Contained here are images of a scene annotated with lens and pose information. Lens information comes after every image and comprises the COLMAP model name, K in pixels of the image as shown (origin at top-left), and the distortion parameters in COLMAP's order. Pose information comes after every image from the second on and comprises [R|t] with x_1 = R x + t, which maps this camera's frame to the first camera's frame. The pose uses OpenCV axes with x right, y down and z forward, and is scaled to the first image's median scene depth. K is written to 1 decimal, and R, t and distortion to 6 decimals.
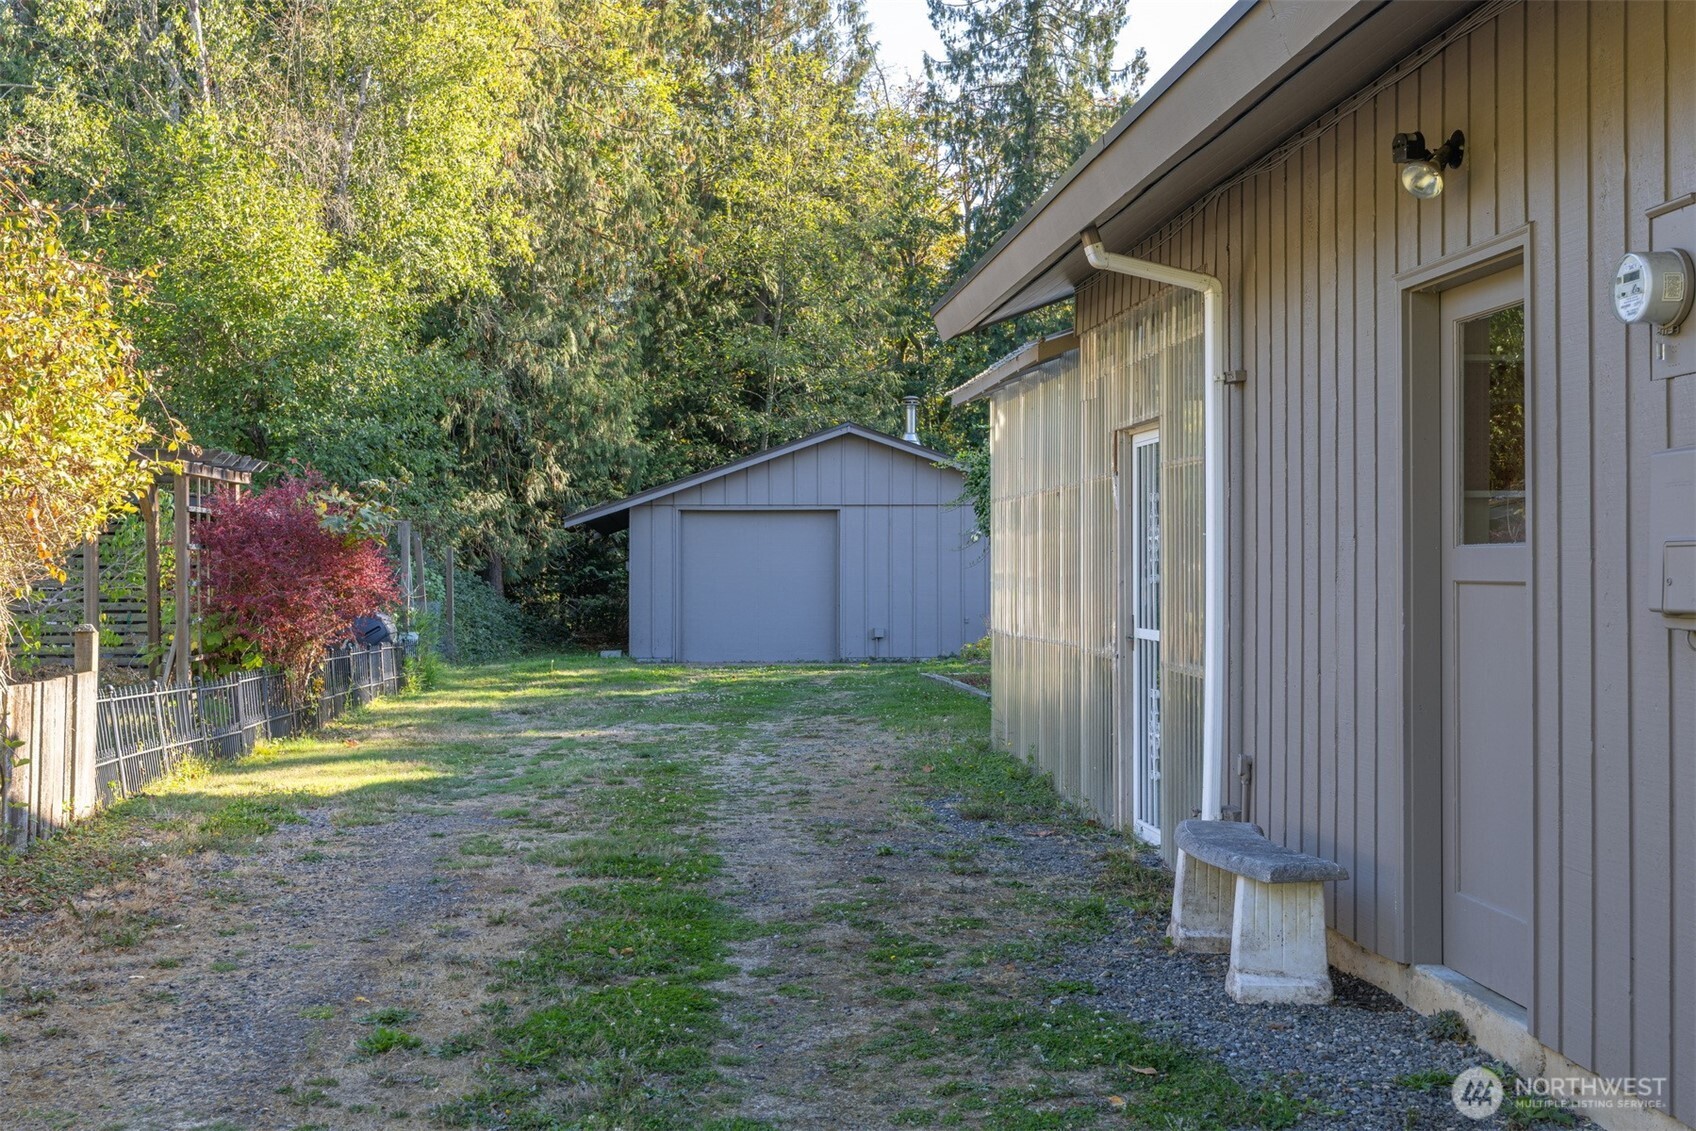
lens RADIAL K [[1706.7, 0, 848.8], [0, 1706.7, 565.5], [0, 0, 1]] dist [-0.009147, 0.000000]
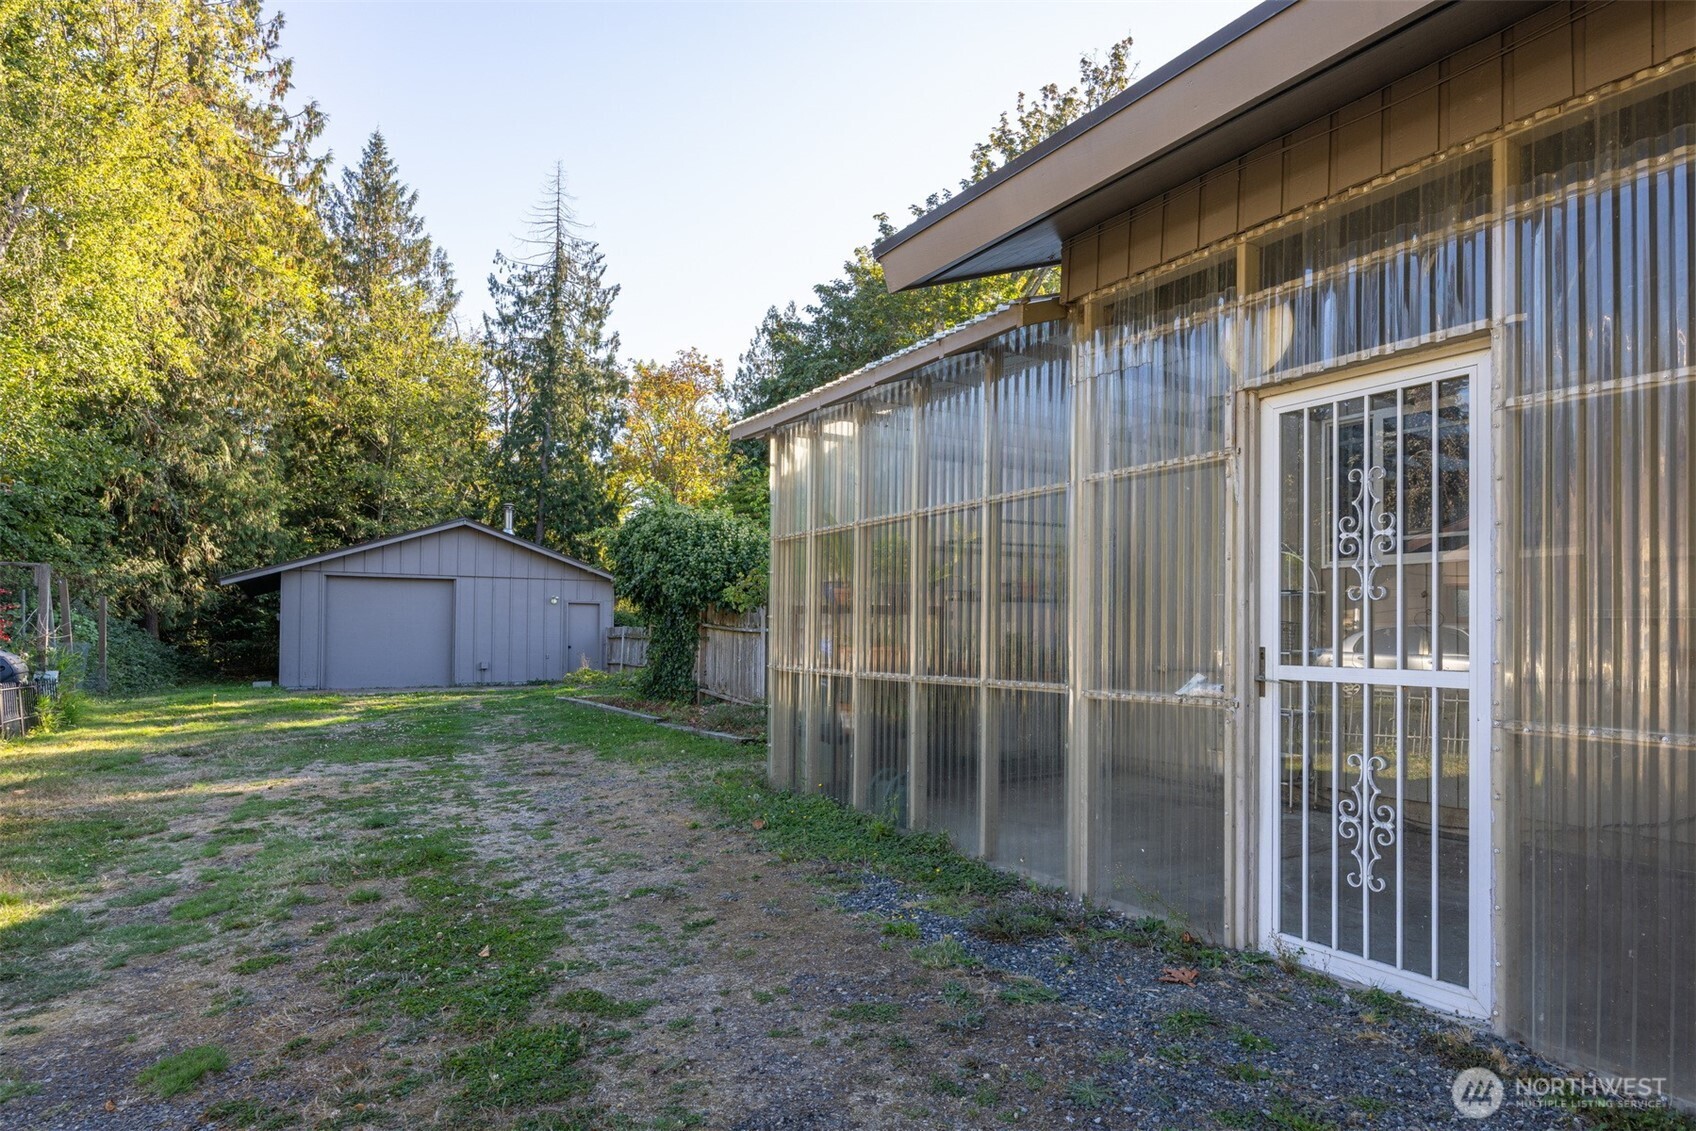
lens RADIAL K [[842.1, 0, 828.4], [0, 842.1, 619.2], [0, 0, 1]] dist [-0.005455, 0.000361]
pose [[0.889623, 0.013892, 0.456484, -0.040393], [-0.008837, 0.999874, -0.013206, 0.005952], [-0.456610, 0.007714, 0.889634, 0.195940]]
